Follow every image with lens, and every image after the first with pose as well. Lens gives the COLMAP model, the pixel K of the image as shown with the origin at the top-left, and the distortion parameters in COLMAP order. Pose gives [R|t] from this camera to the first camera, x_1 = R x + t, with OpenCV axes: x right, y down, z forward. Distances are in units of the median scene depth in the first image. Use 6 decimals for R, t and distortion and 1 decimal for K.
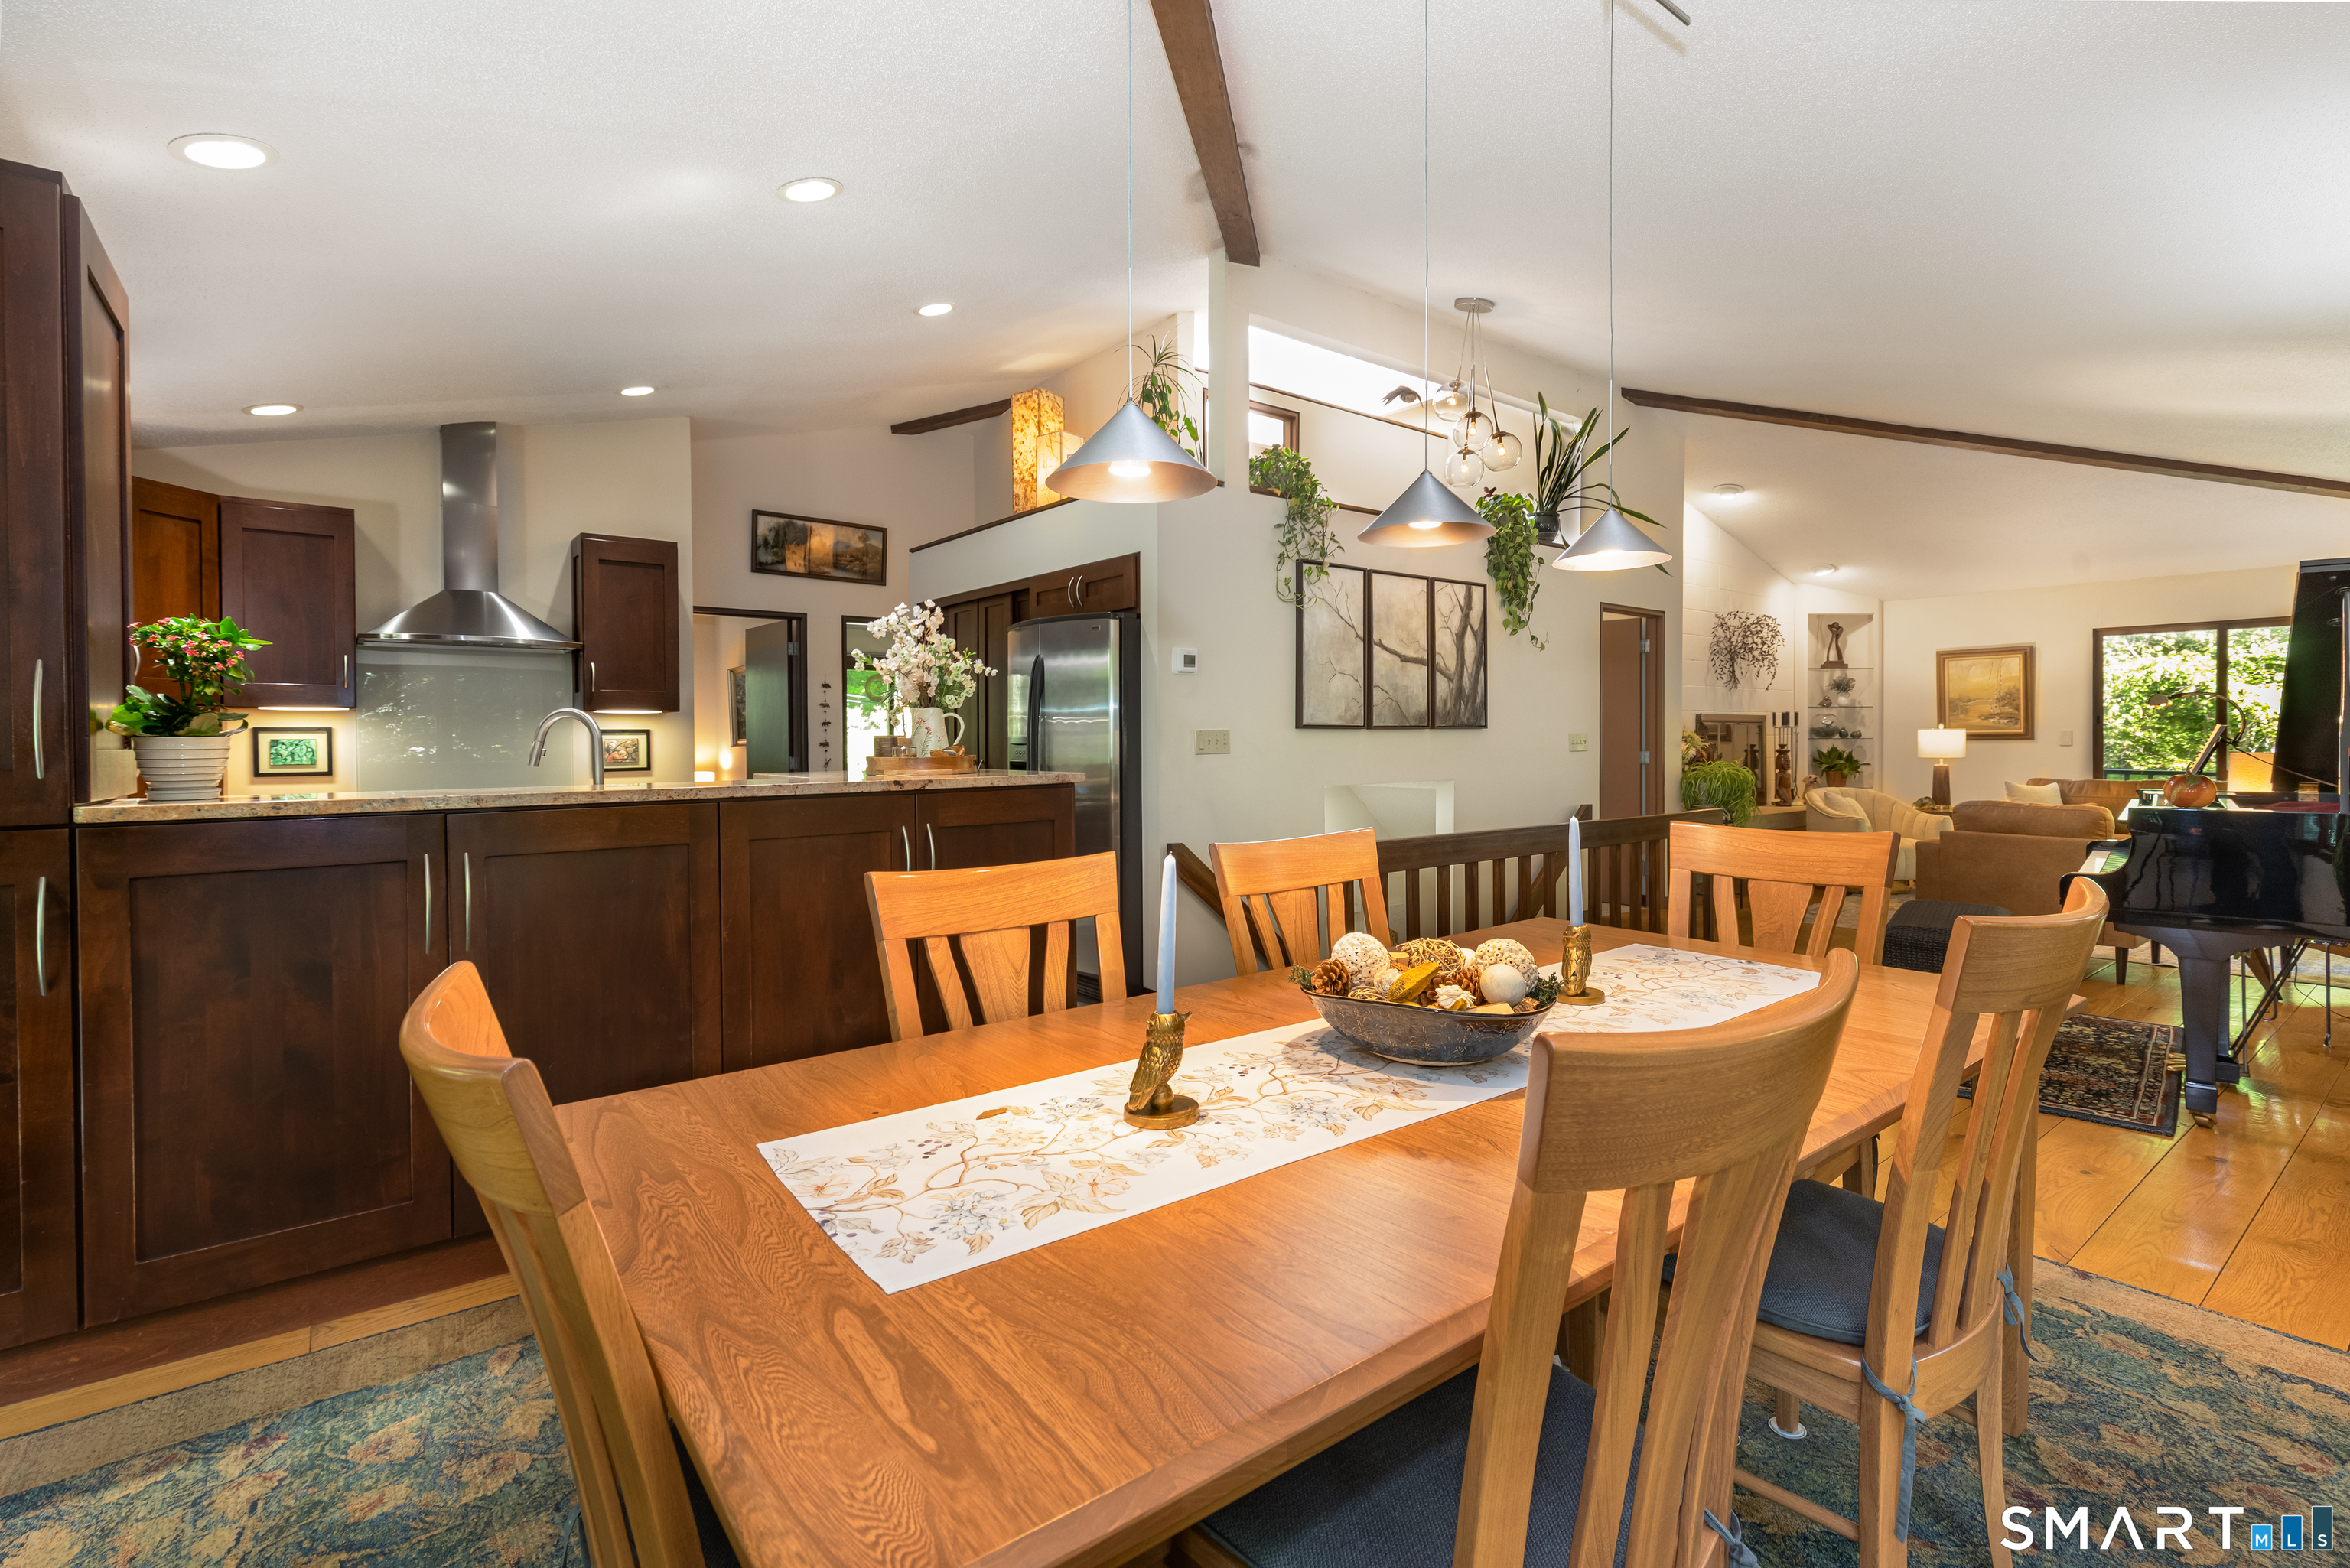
lens RADIAL K [[1085.1, 0, 1171.4], [0, 1085.1, 751.7], [0, 0, 1]] dist [0.001394, -0.000806]
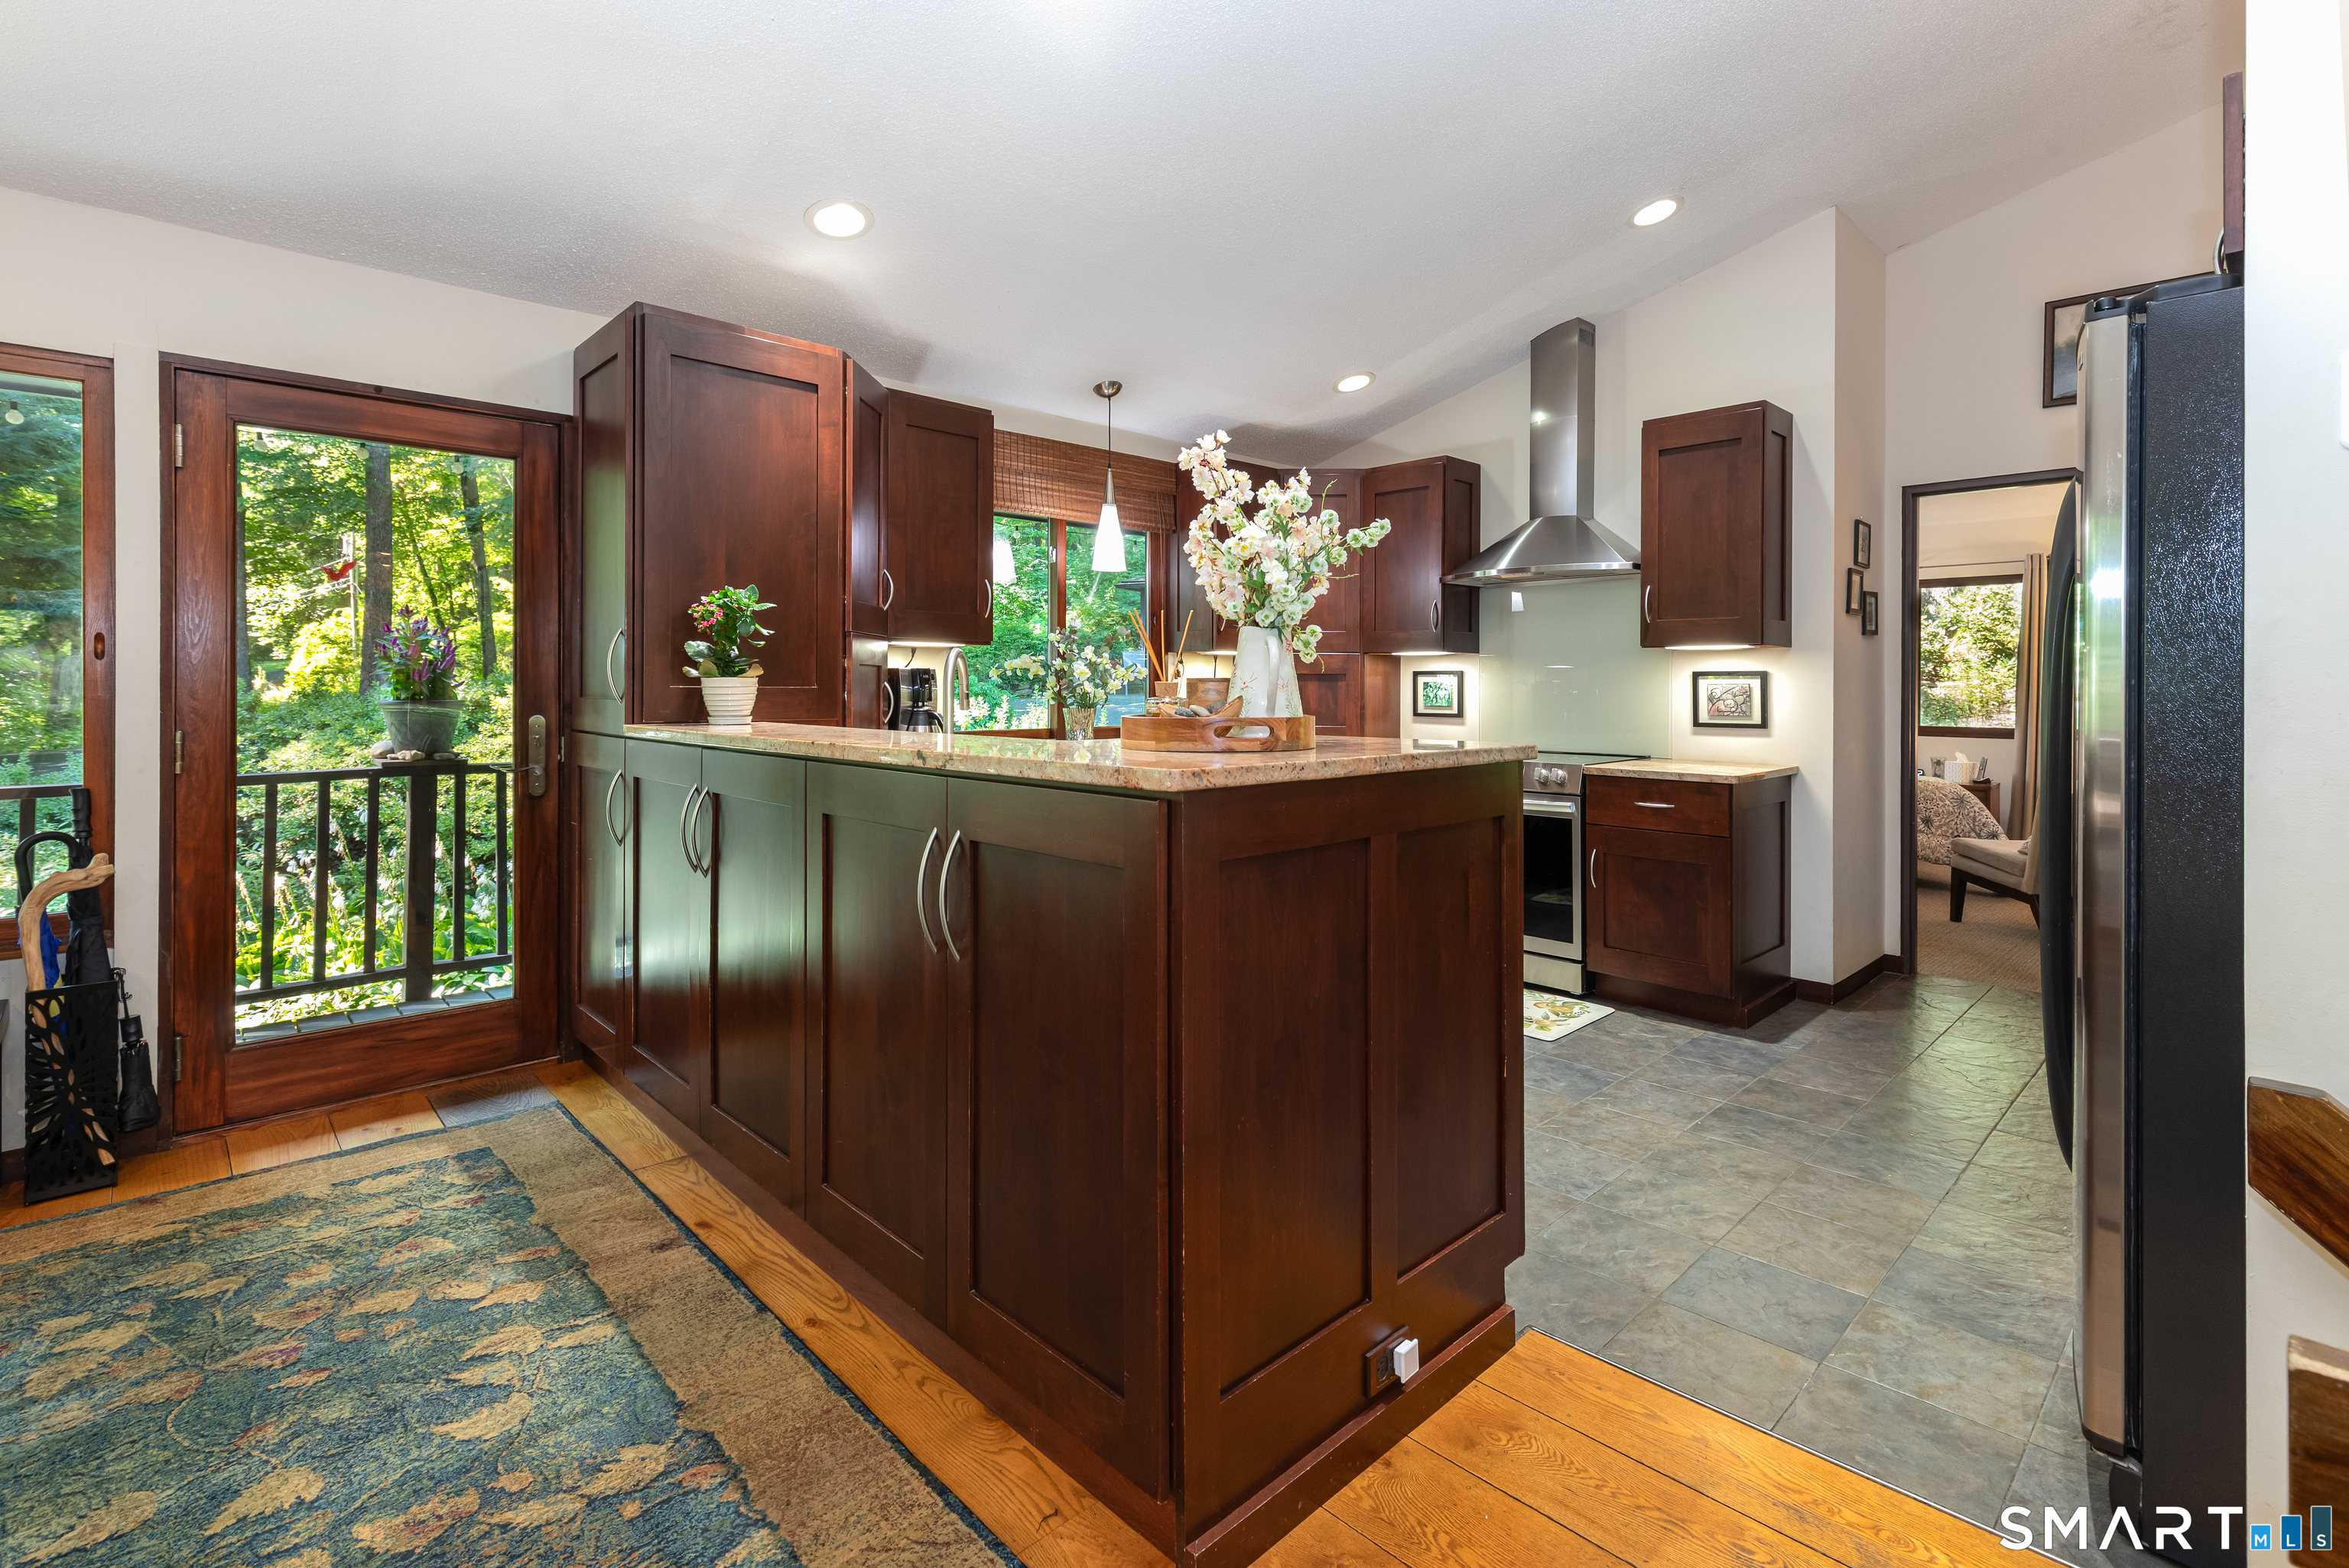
lens RADIAL K [[1084.6, 0, 1213.3], [0, 1084.6, 686.6], [0, 0, 1]] dist [0.001394, -0.000806]
pose [[0.105690, 0.007470, -0.994371, 0.200300], [-0.018856, 0.999807, 0.005507, -0.007977], [0.994220, 0.018168, 0.105810, 0.597129]]
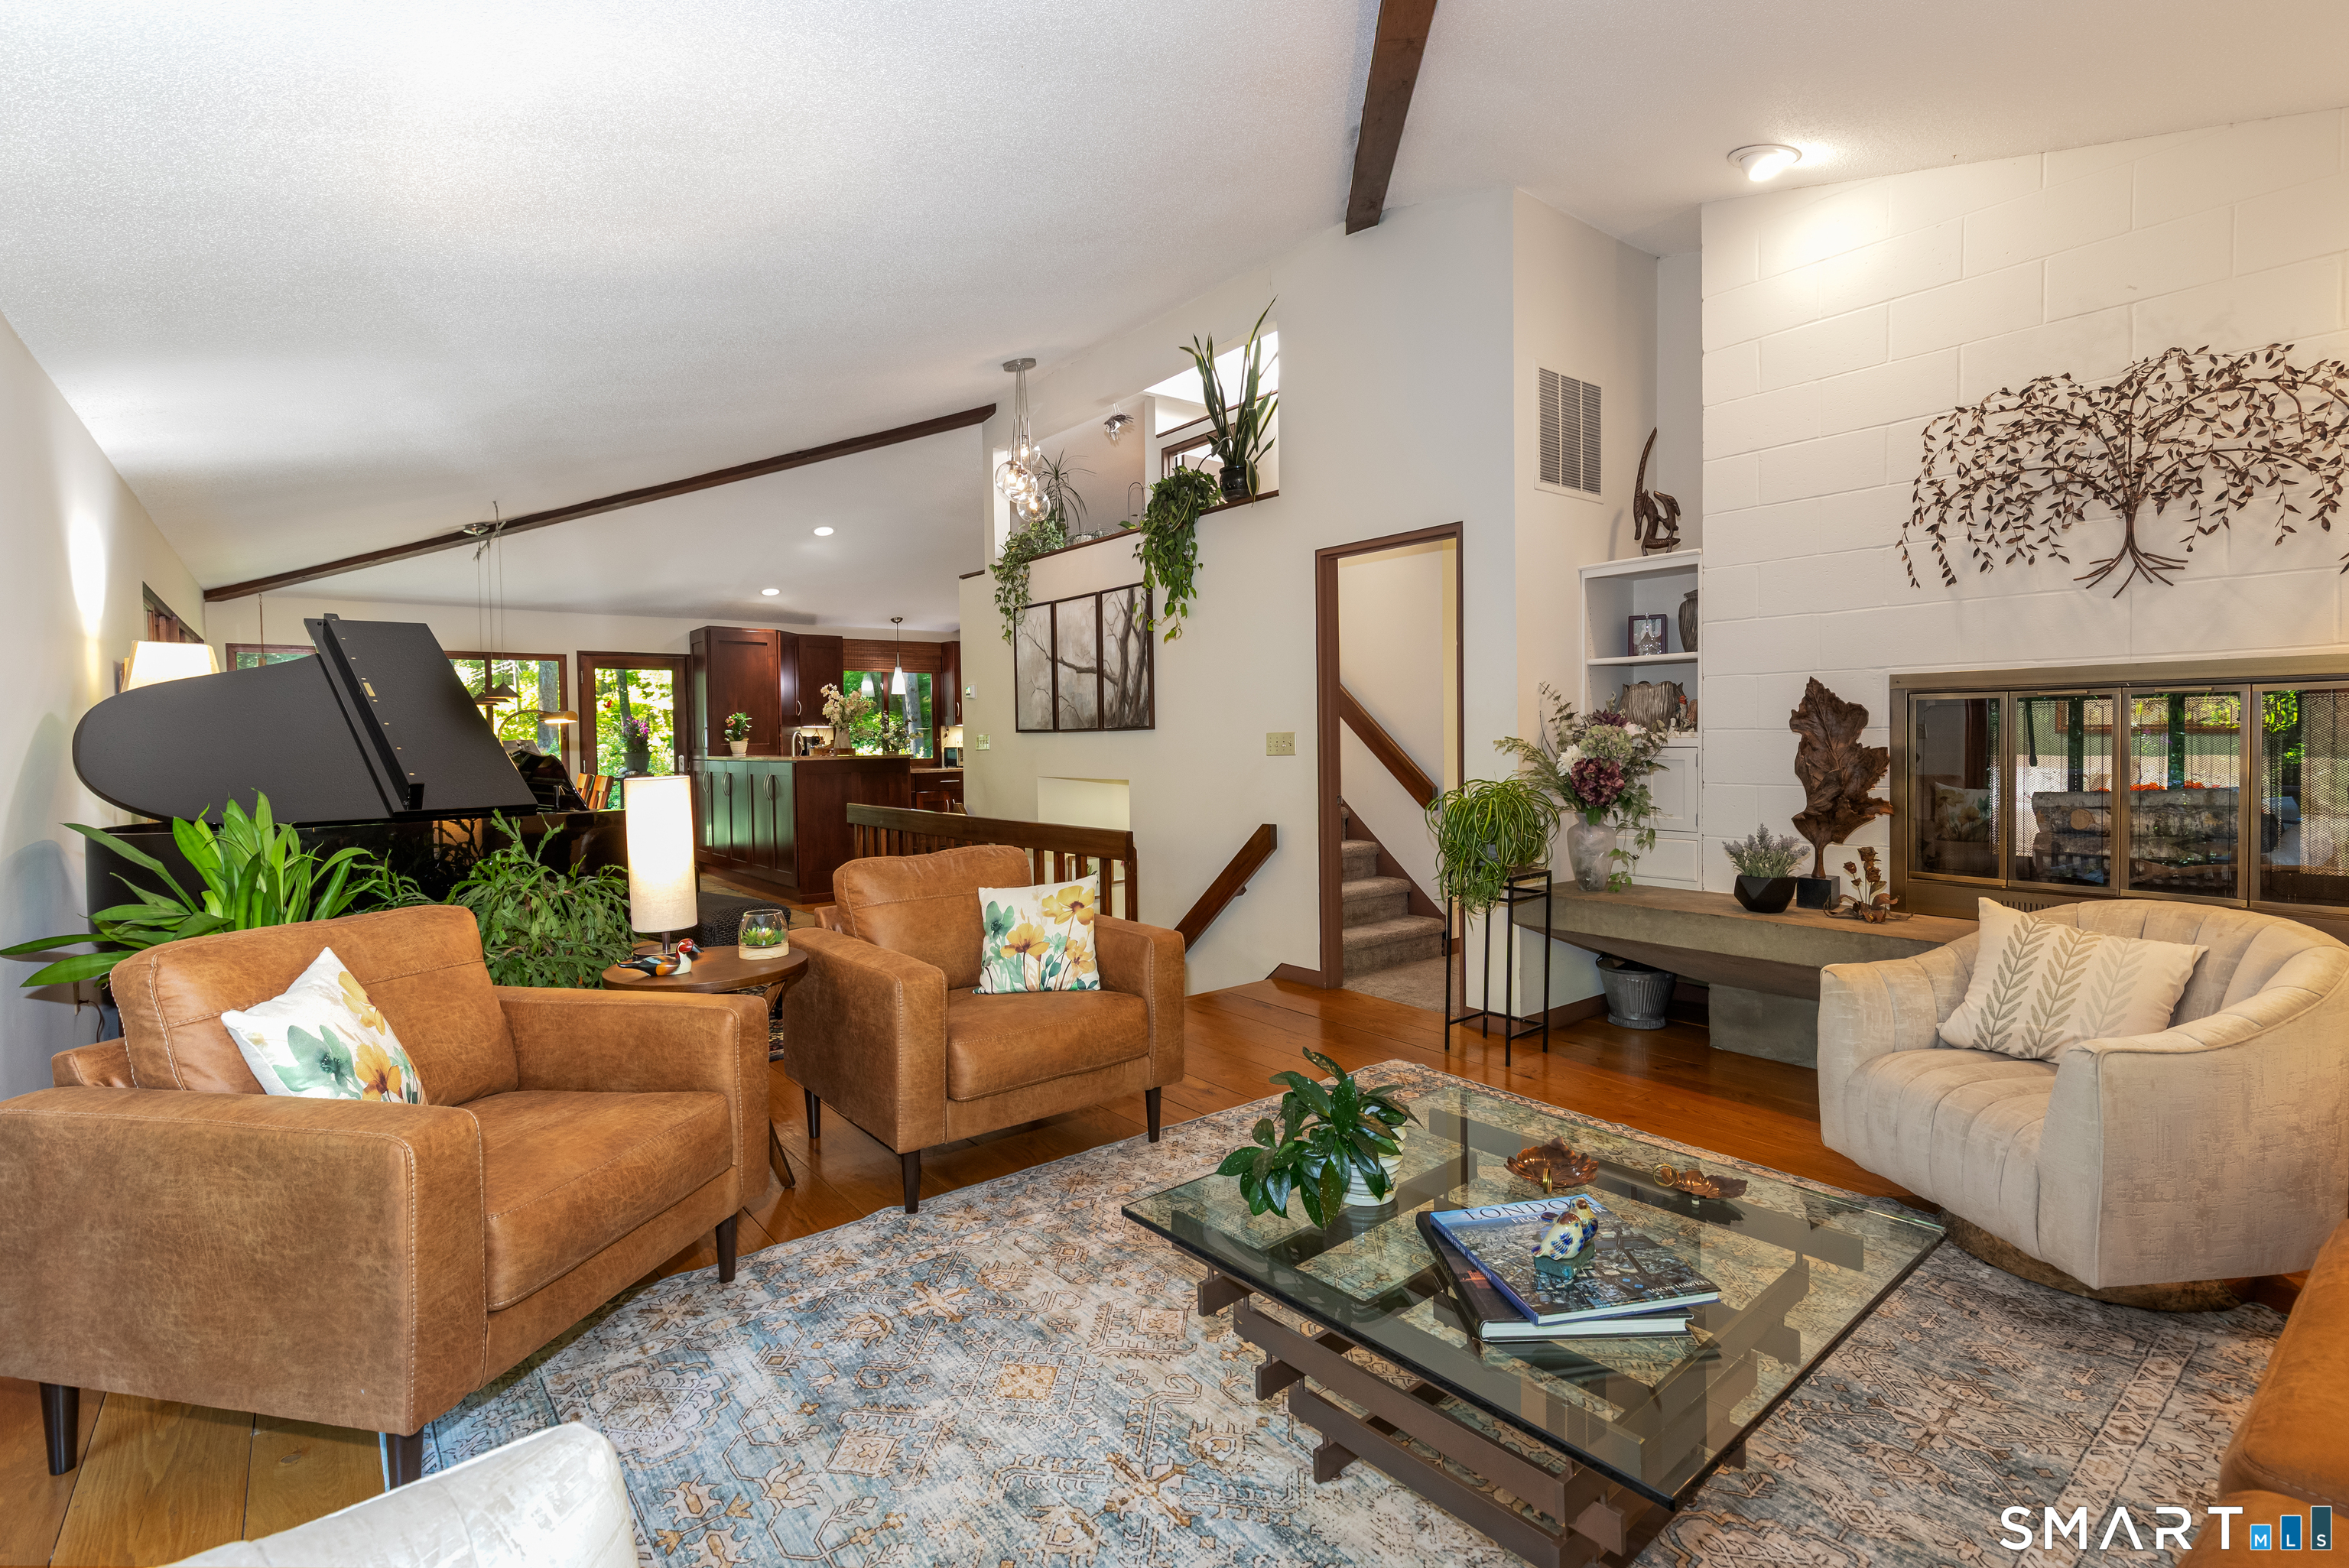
lens RADIAL K [[1084.6, 0, 1178.4], [0, 1084.6, 762.9], [0, 0, 1]] dist [0.001394, -0.000806]
pose [[0.006516, 0.026576, -0.999626, 1.363260], [-0.003492, 0.999641, 0.026554, -0.018889], [0.999973, 0.003318, 0.006606, 1.102110]]
